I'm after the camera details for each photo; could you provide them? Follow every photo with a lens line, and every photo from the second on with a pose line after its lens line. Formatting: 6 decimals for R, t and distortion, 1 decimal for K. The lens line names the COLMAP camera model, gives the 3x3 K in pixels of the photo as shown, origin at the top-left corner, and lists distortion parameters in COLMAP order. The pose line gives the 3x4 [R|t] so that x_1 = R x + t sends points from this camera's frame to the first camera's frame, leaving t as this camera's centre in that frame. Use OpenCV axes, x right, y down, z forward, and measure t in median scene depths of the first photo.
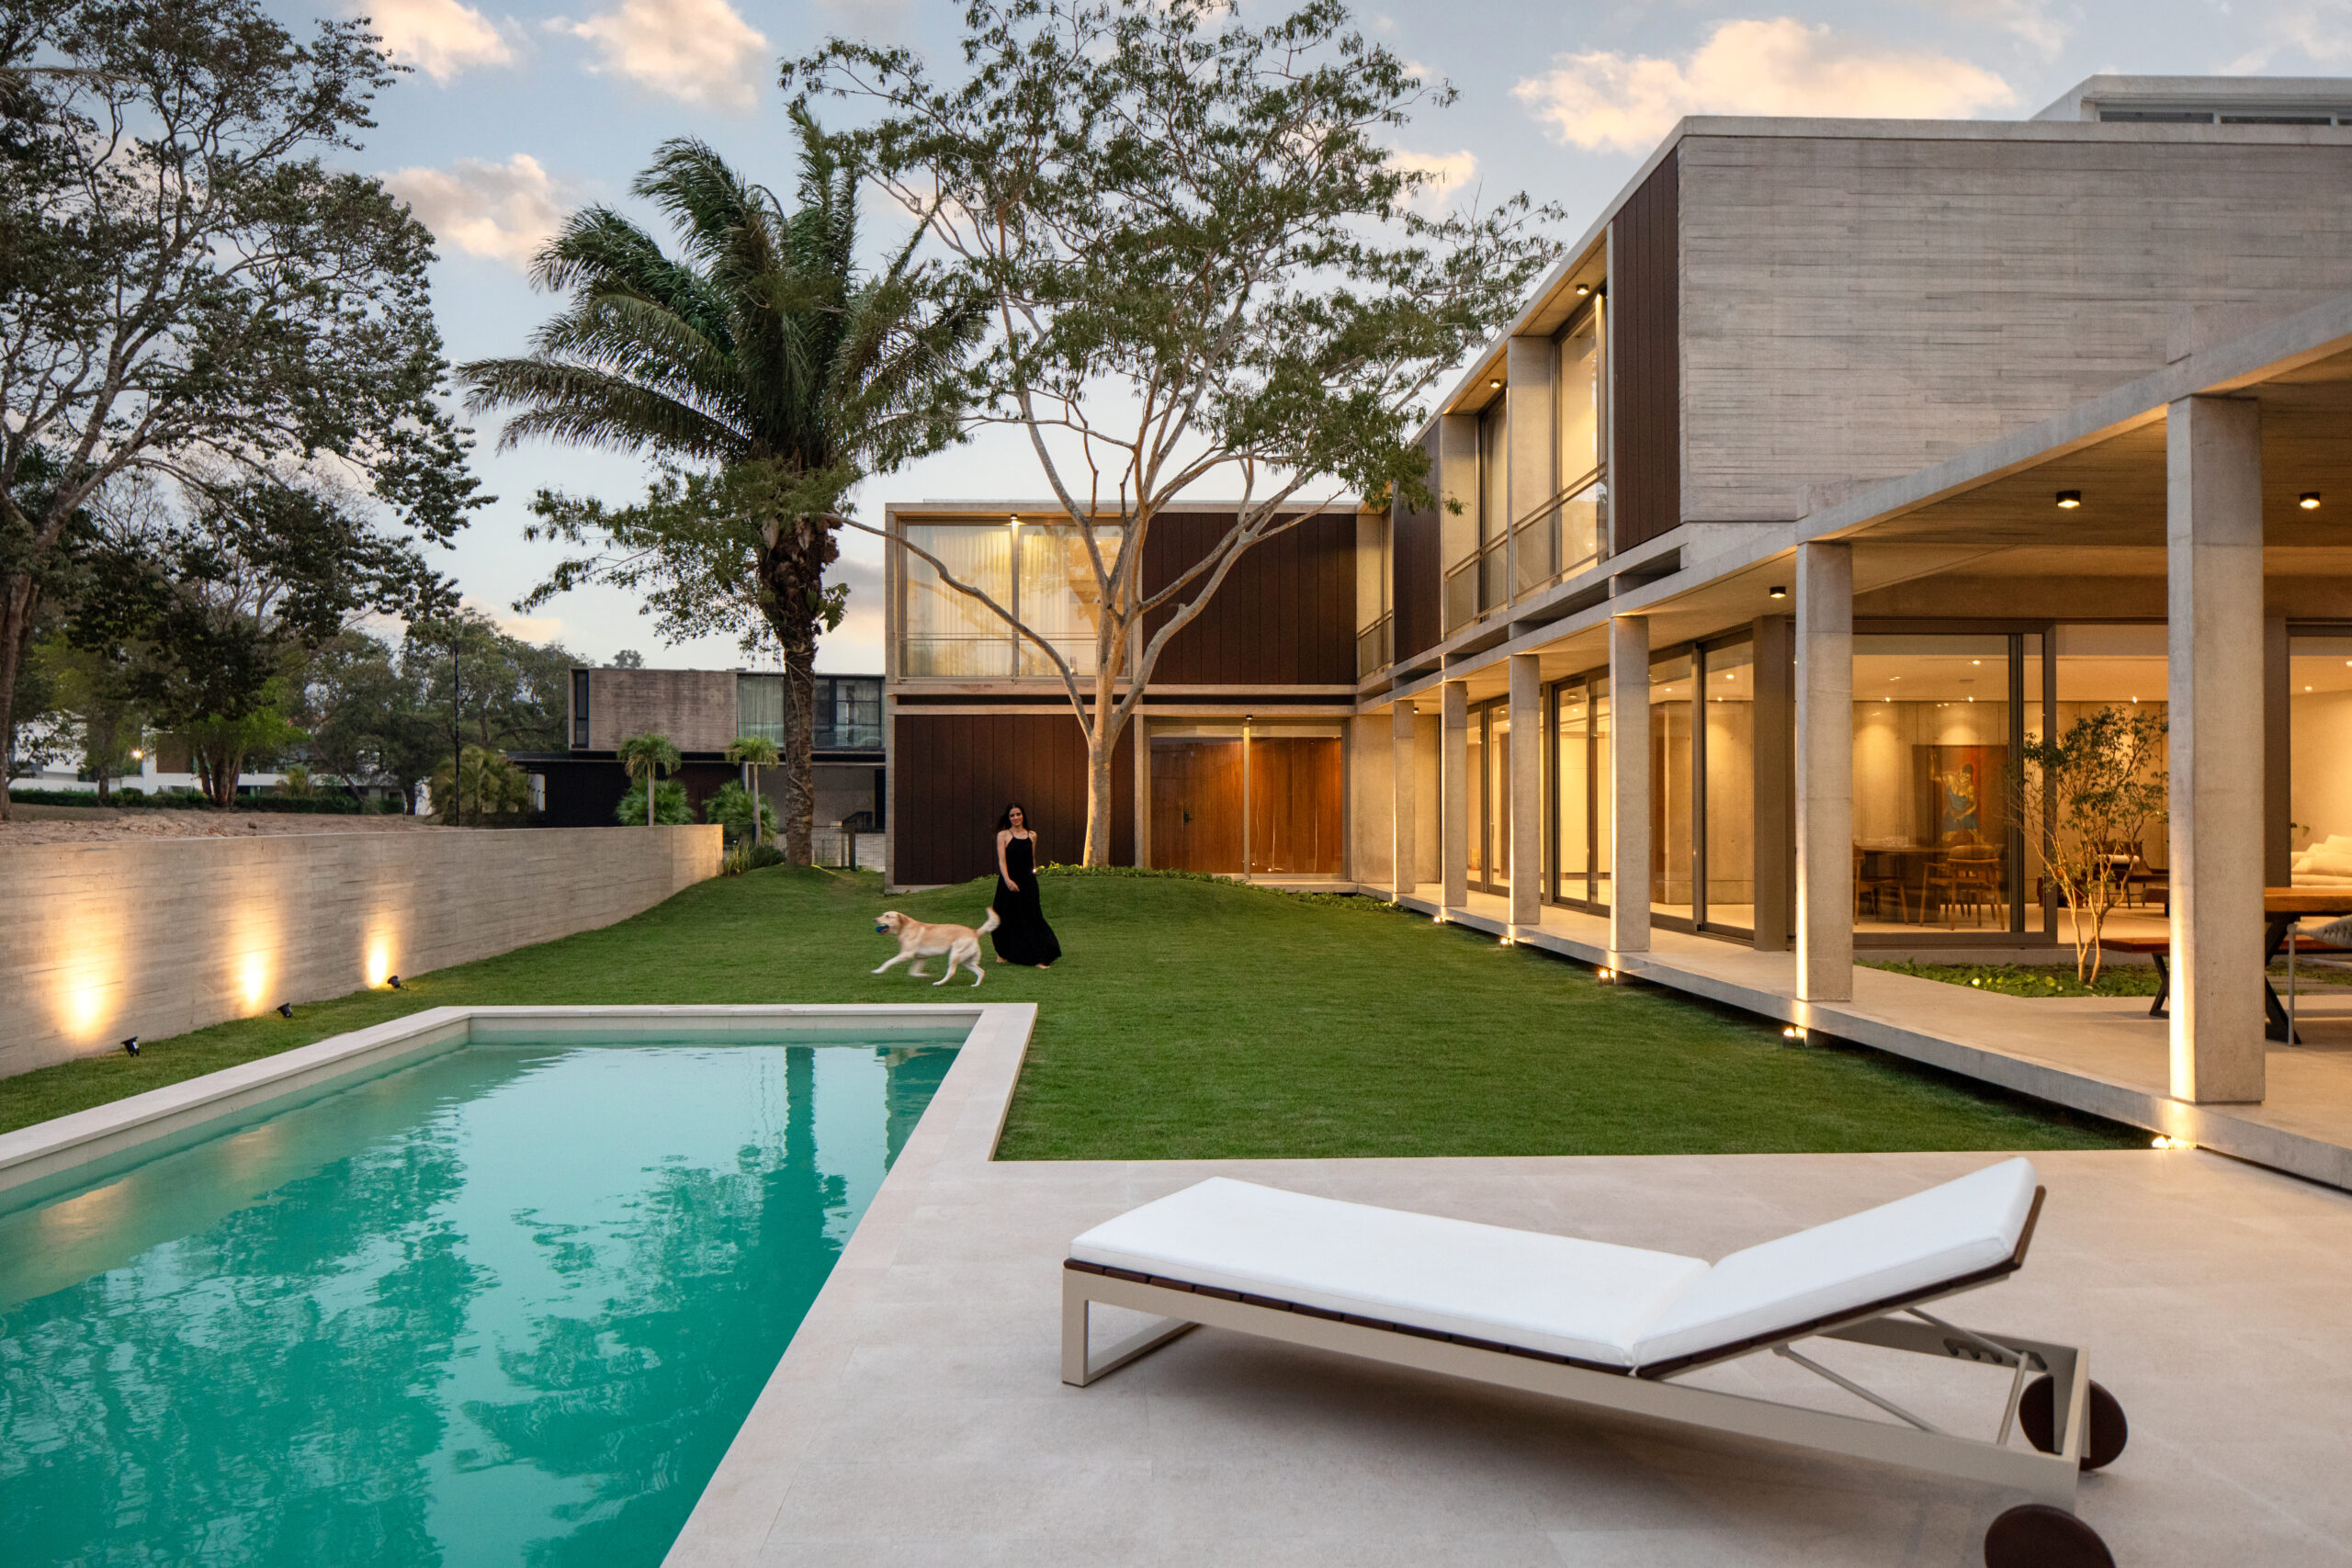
lens RADIAL K [[1615.2, 0, 1167.1], [0, 1615.2, 882.2], [0, 0, 1]] dist [-0.000099, -0.003464]
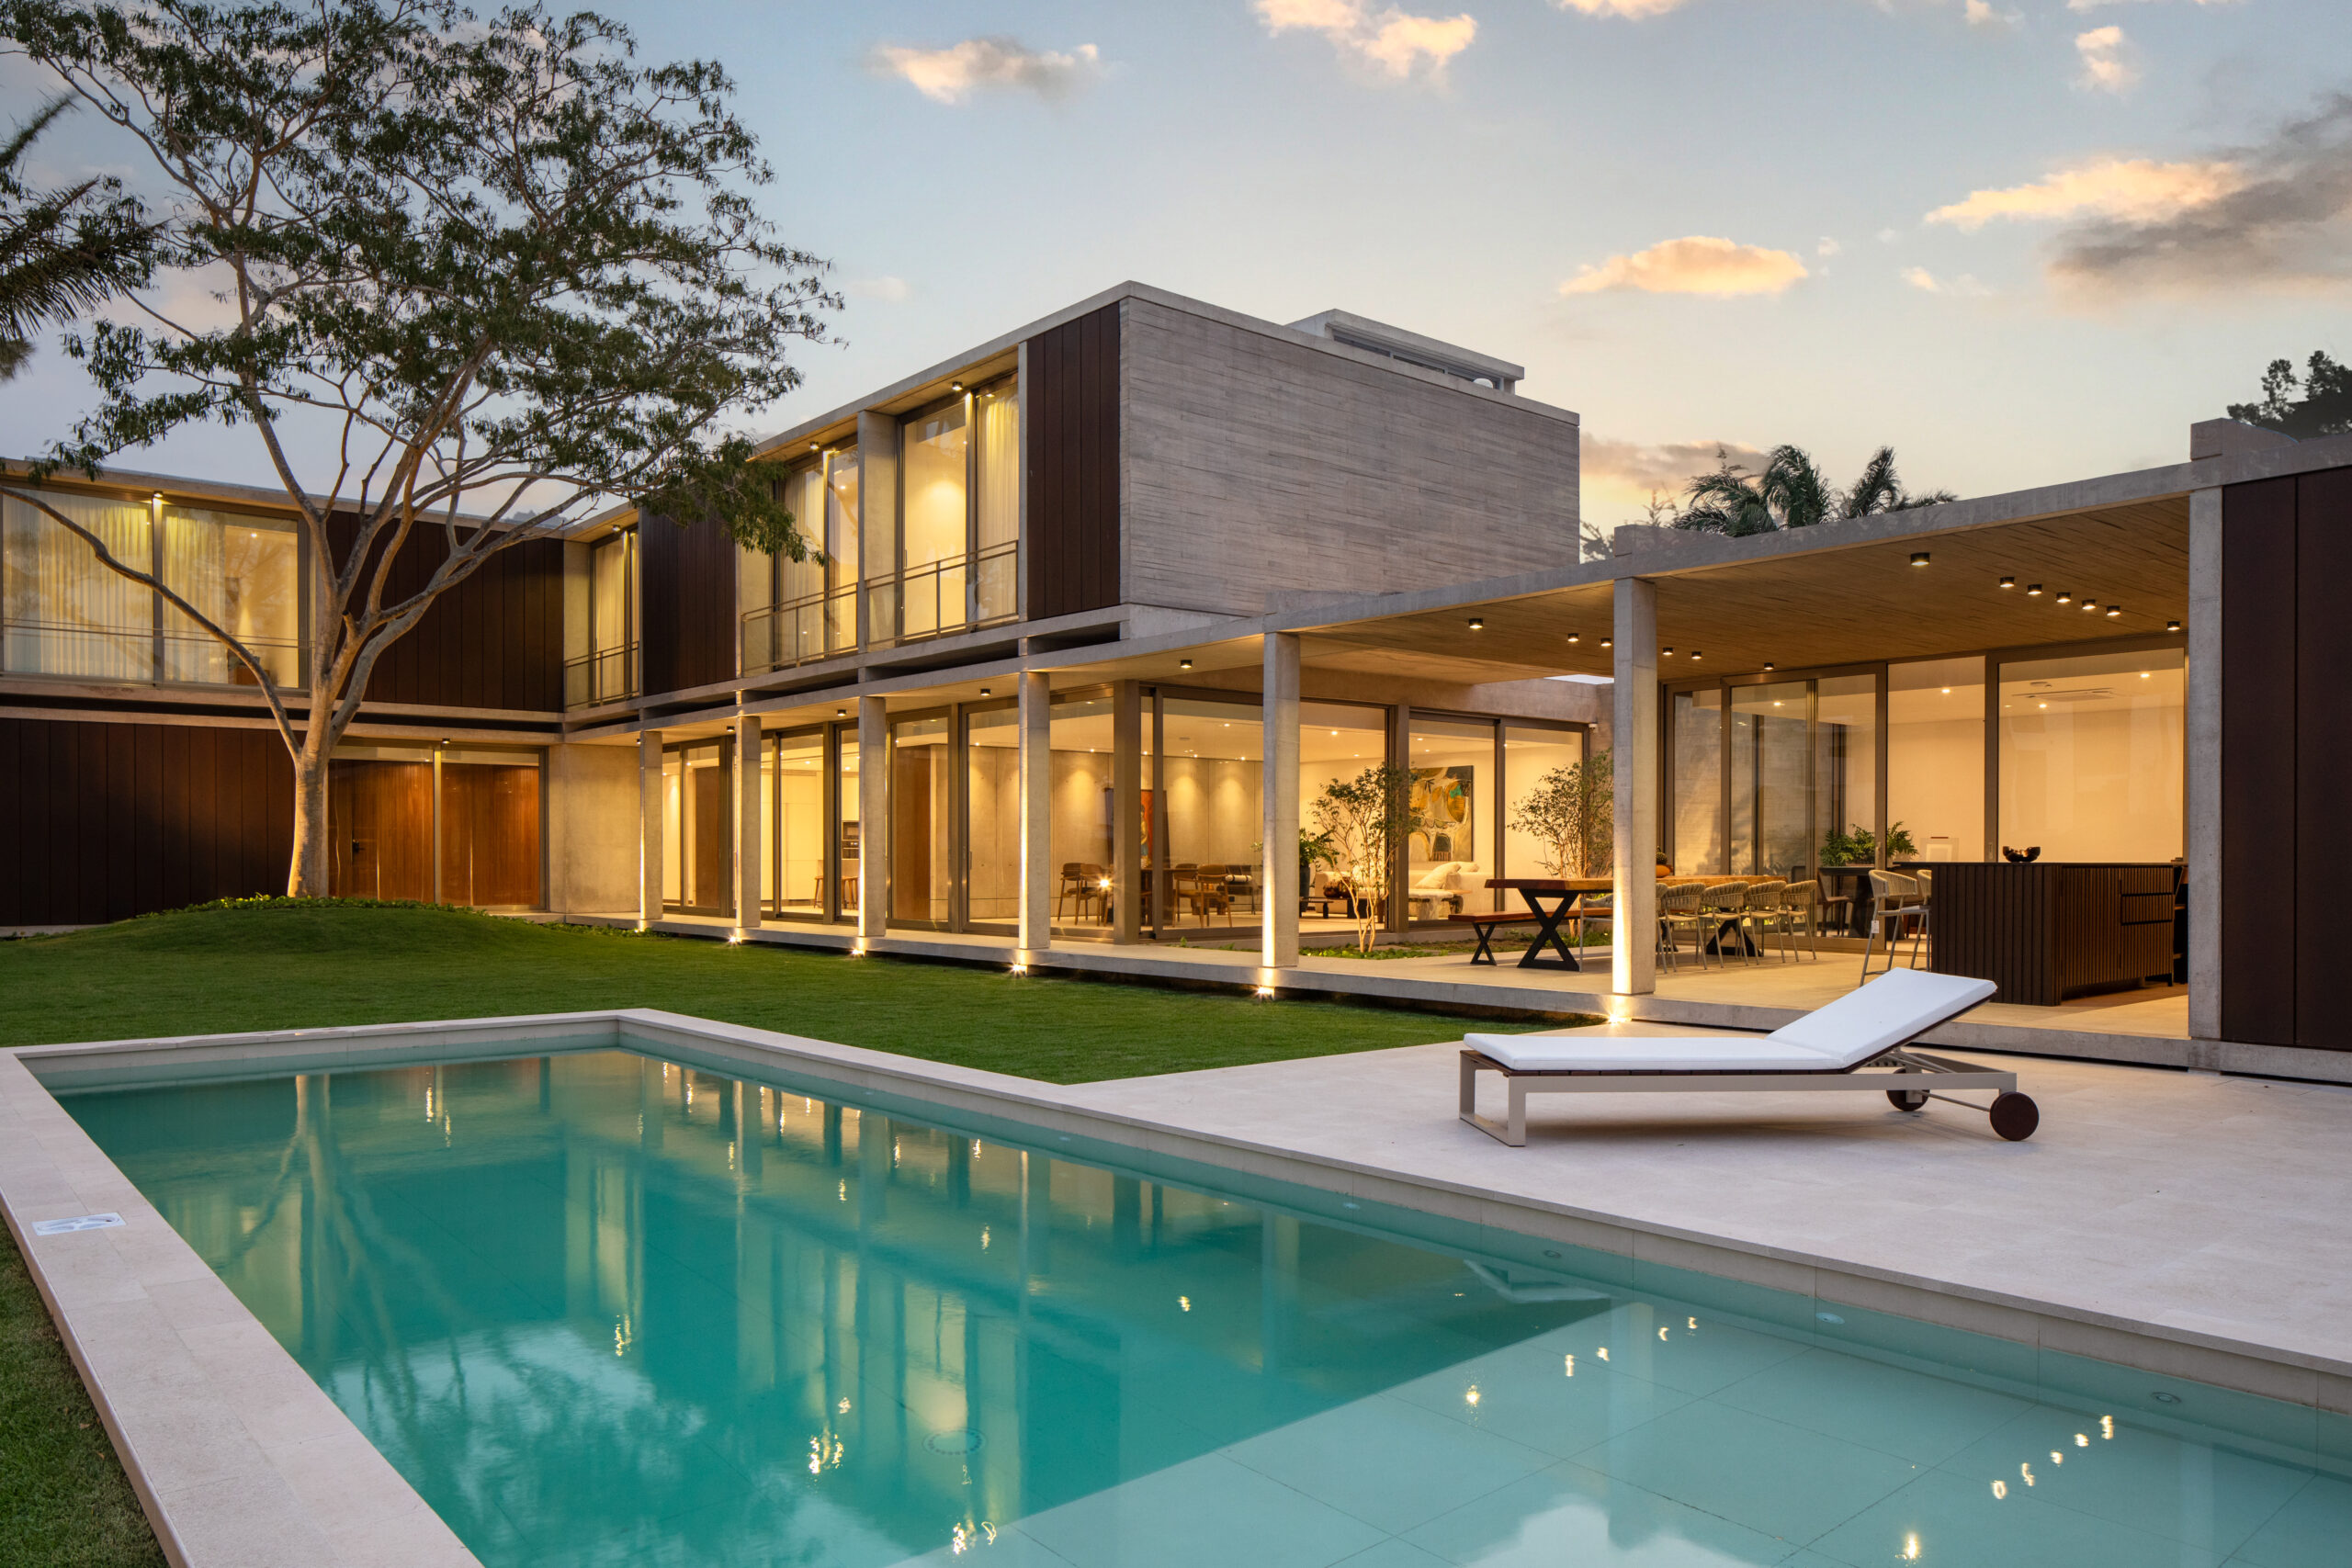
lens RADIAL K [[1592.1, 0, 1177.6], [0, 1592.1, 983.0], [0, 0, 1]] dist [-0.000863, 0.001648]
pose [[0.782886, -0.049714, 0.620176, -0.436155], [0.027203, 0.998584, 0.045707, 0.019332], [-0.621571, -0.018913, 0.783130, -0.011404]]
